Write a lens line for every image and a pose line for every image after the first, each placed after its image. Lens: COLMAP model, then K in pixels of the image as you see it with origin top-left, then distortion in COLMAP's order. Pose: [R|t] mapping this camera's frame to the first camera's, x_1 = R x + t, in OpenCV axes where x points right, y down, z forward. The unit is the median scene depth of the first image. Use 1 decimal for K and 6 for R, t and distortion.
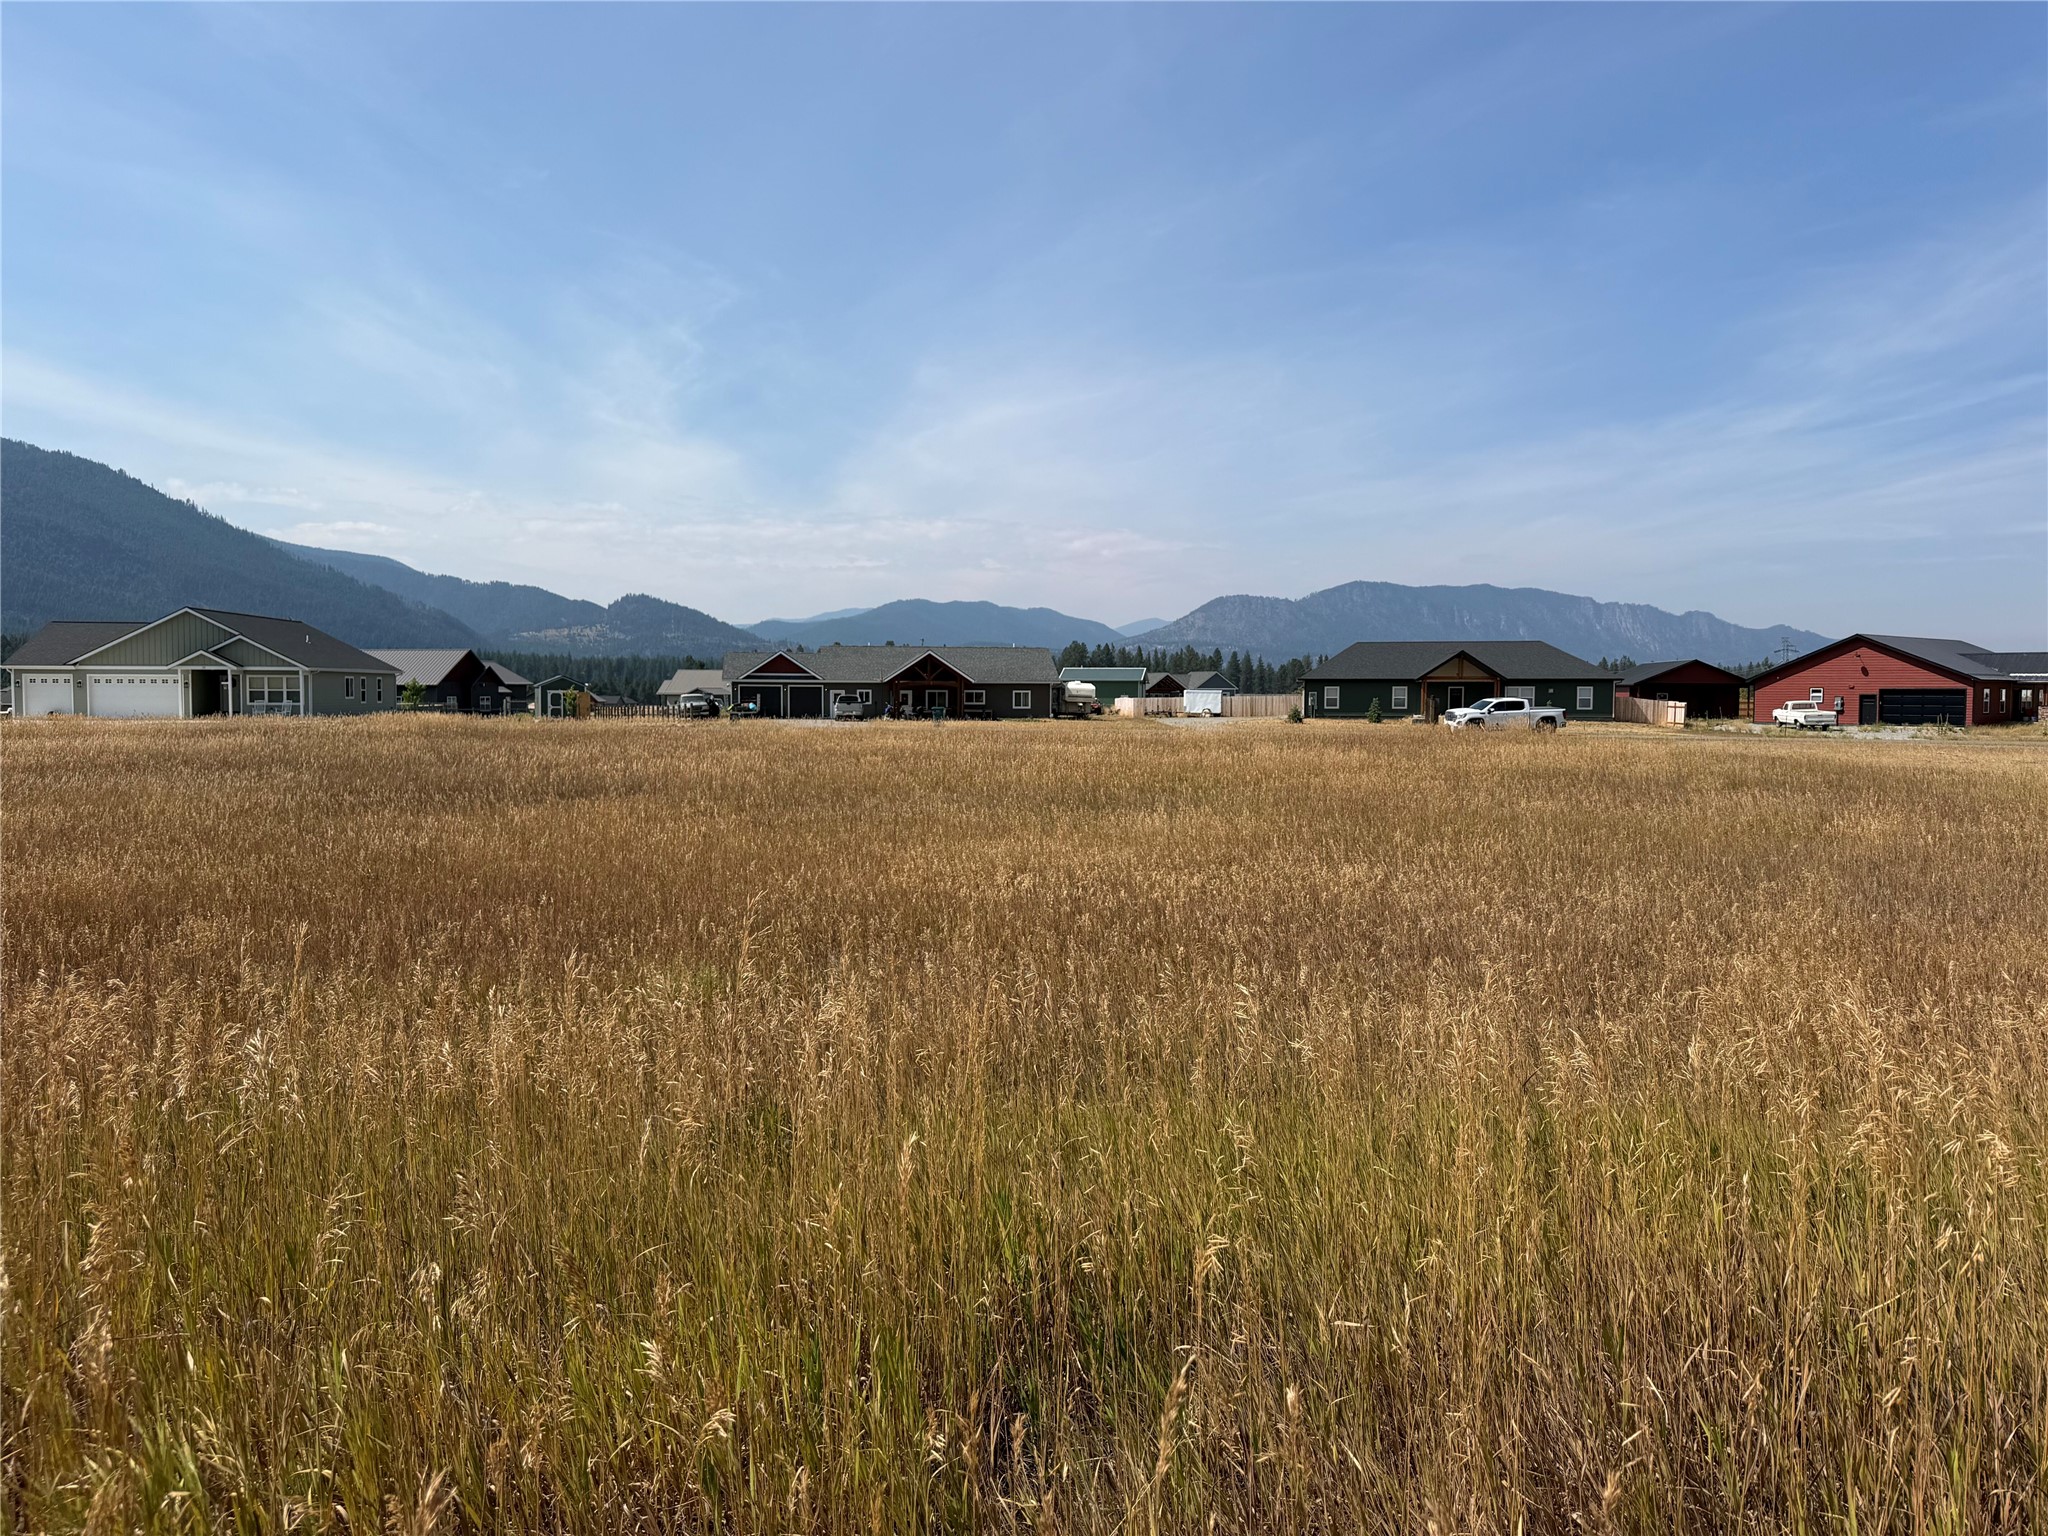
lens RADIAL K [[1394.6, 0, 1008.7], [0, 1394.6, 735.6], [0, 0, 1]] dist [0.044112, -0.056222]
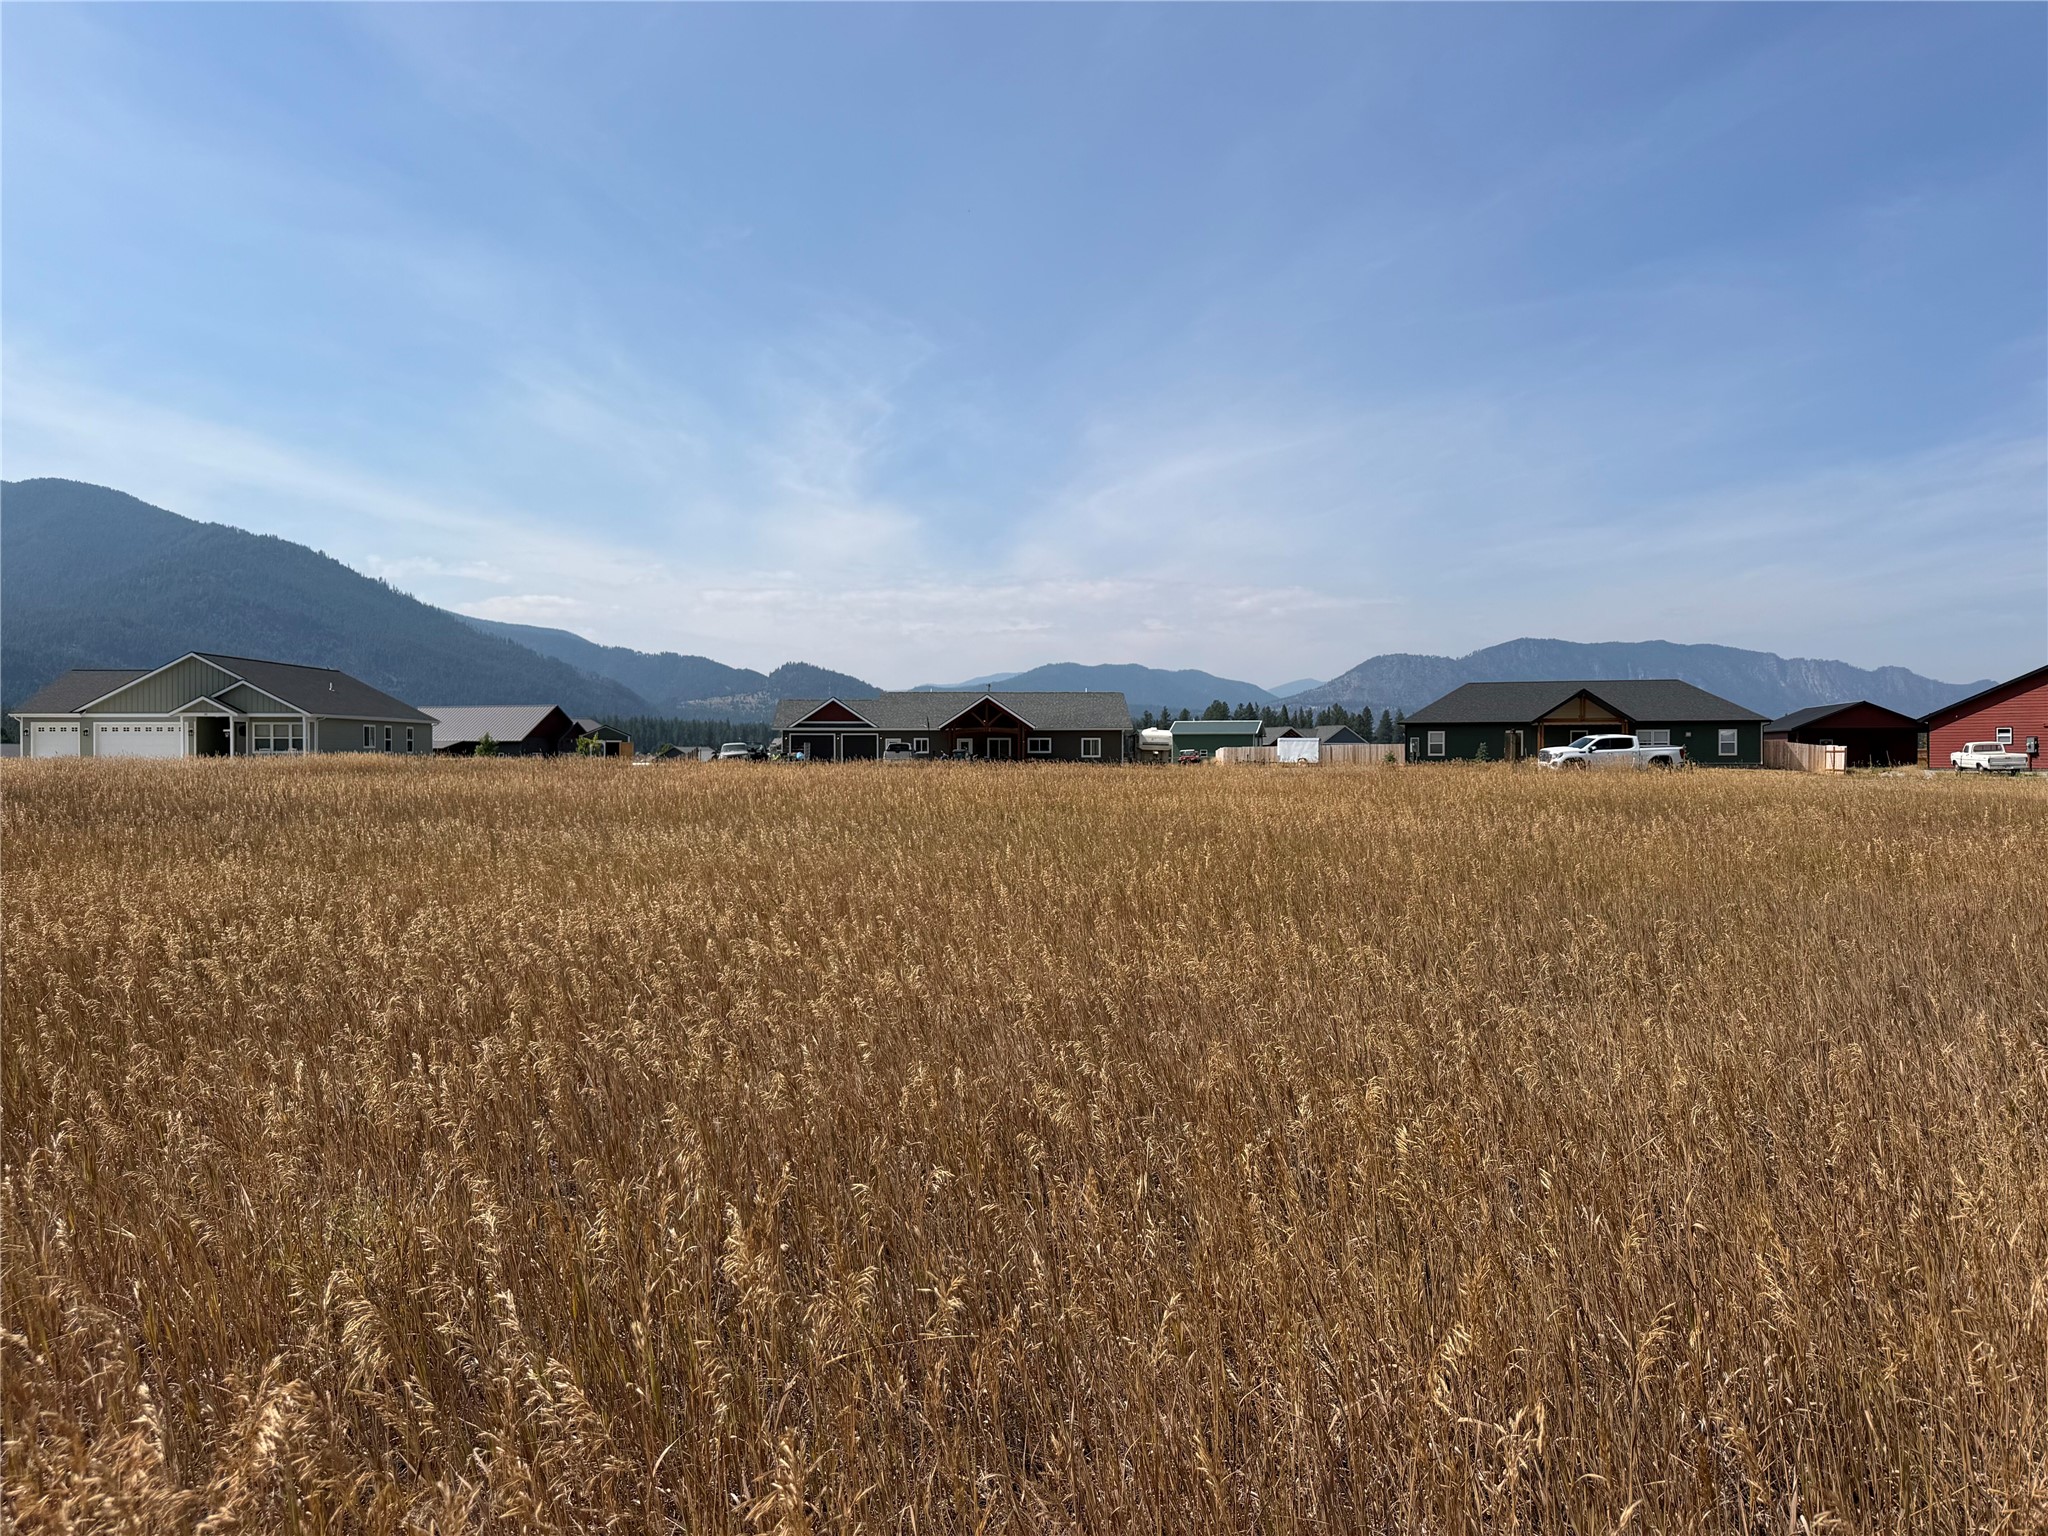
lens RADIAL K [[1394.6, 0, 1023.1], [0, 1394.6, 767.1], [0, 0, 1]] dist [0.044112, -0.056222]
pose [[0.994749, -0.004896, -0.102229, 0.058633], [0.002468, 0.999712, -0.023867, 0.008673], [0.102317, 0.023490, 0.994475, 0.075058]]
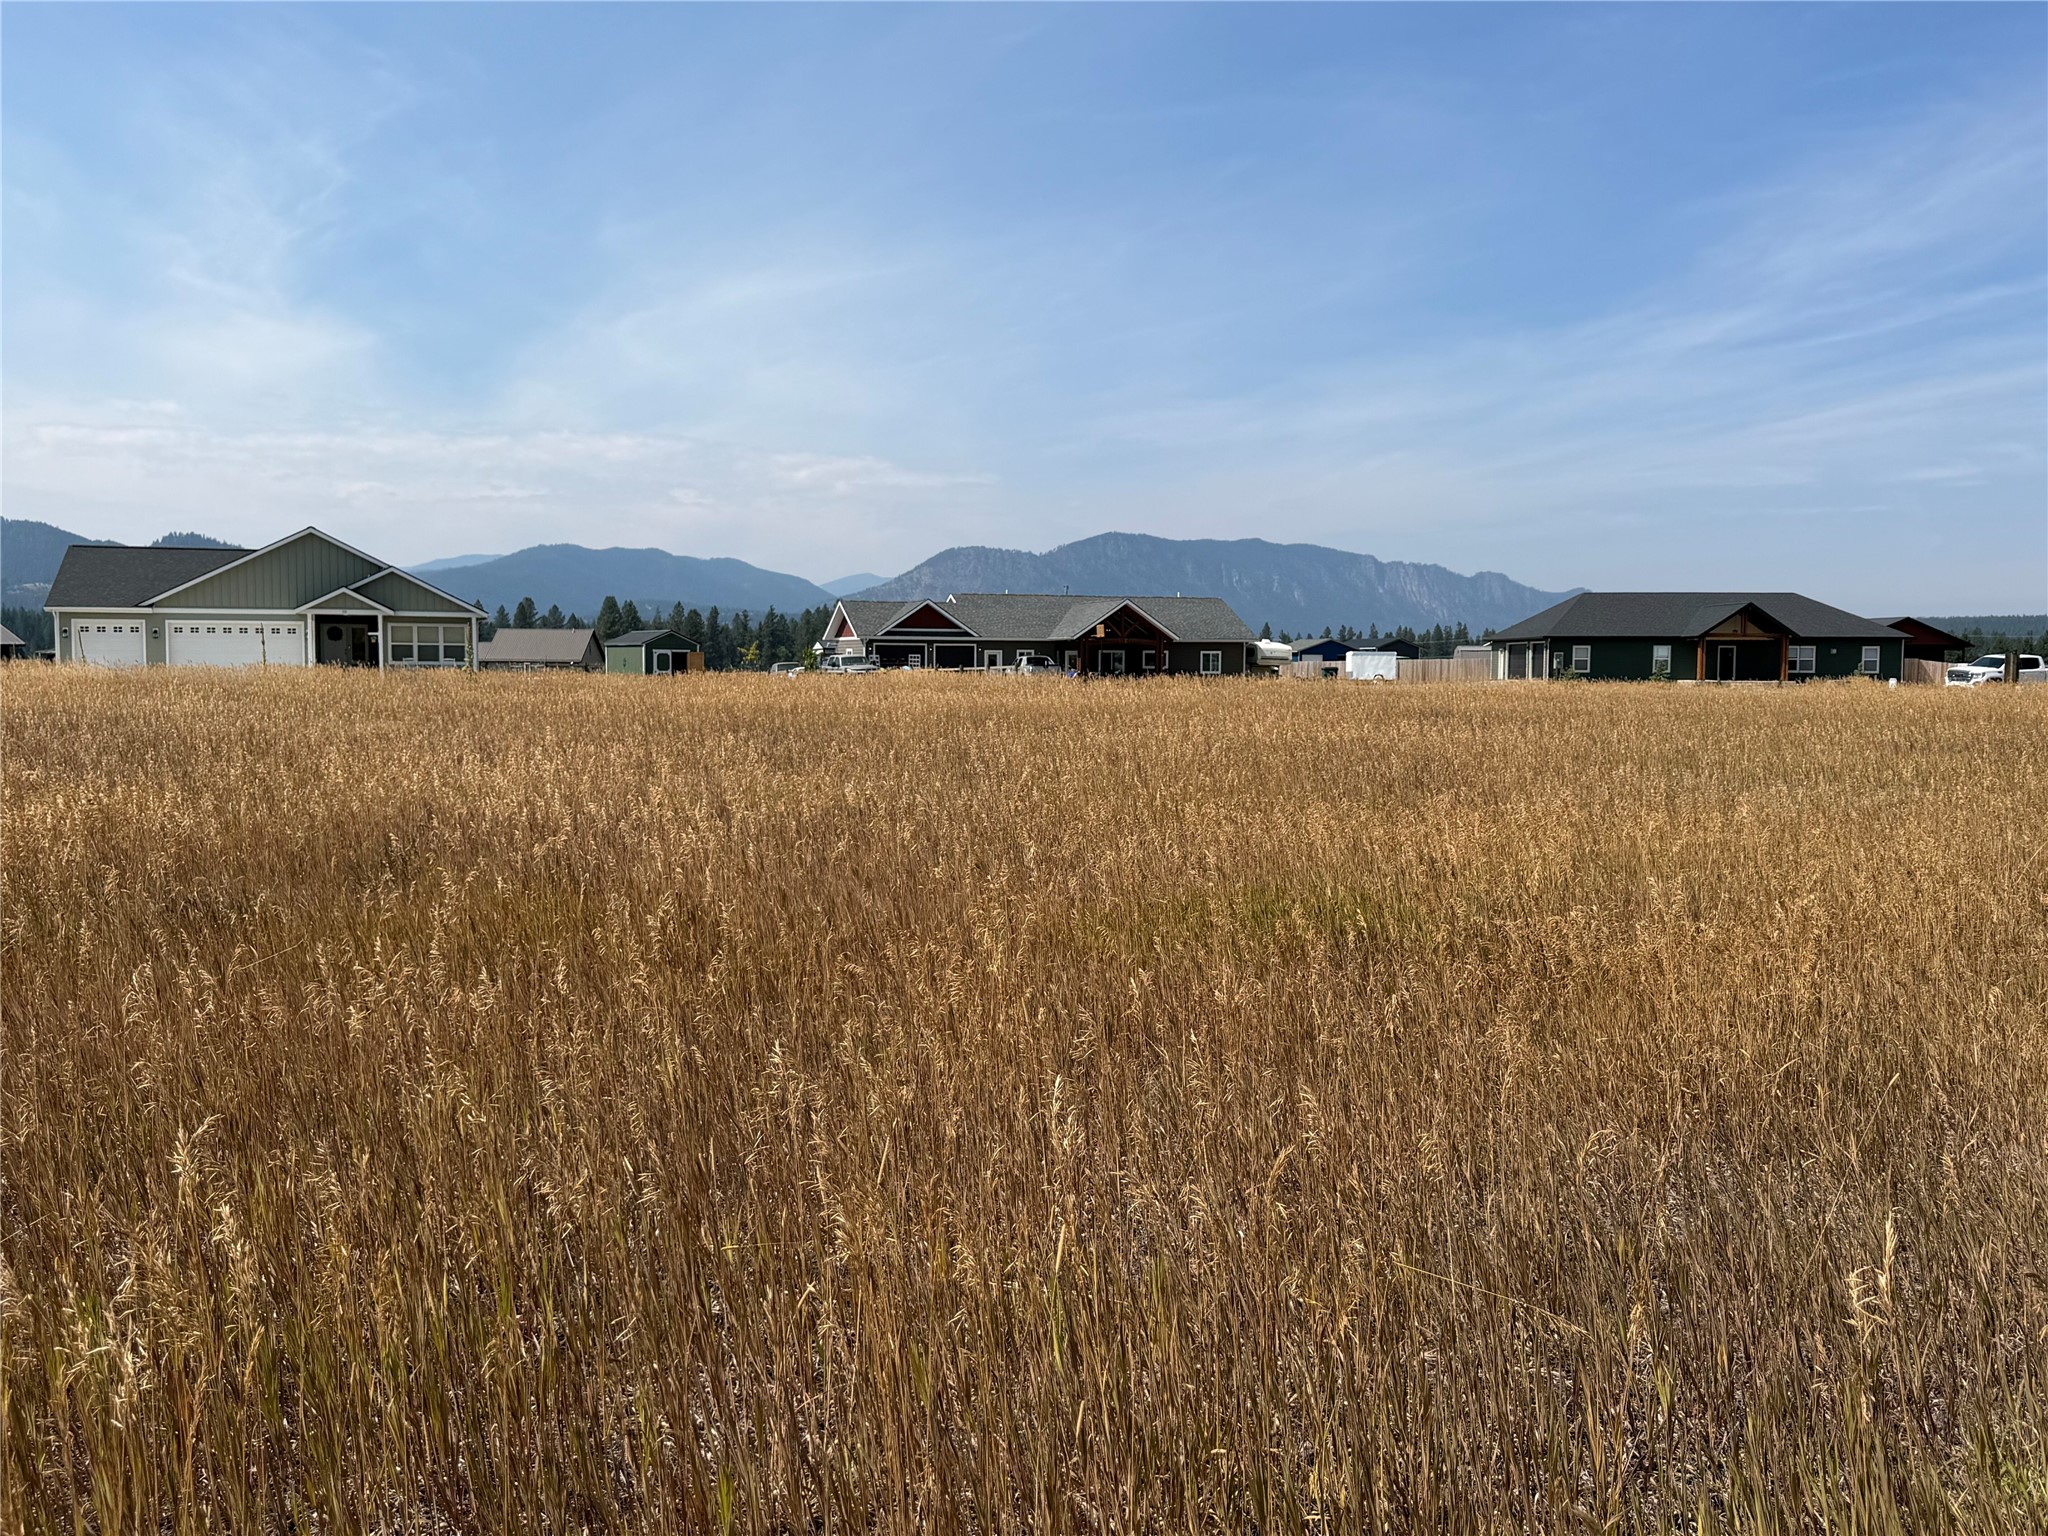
lens RADIAL K [[1836.8, 0, 983.1], [0, 1836.8, 770.0], [0, 0, 1]] dist [0.082424, -0.128485]
pose [[0.981121, -0.012210, 0.193007, -0.318196], [0.008037, 0.999717, 0.022389, 0.009889], [-0.193226, -0.020415, 0.980942, 0.010738]]
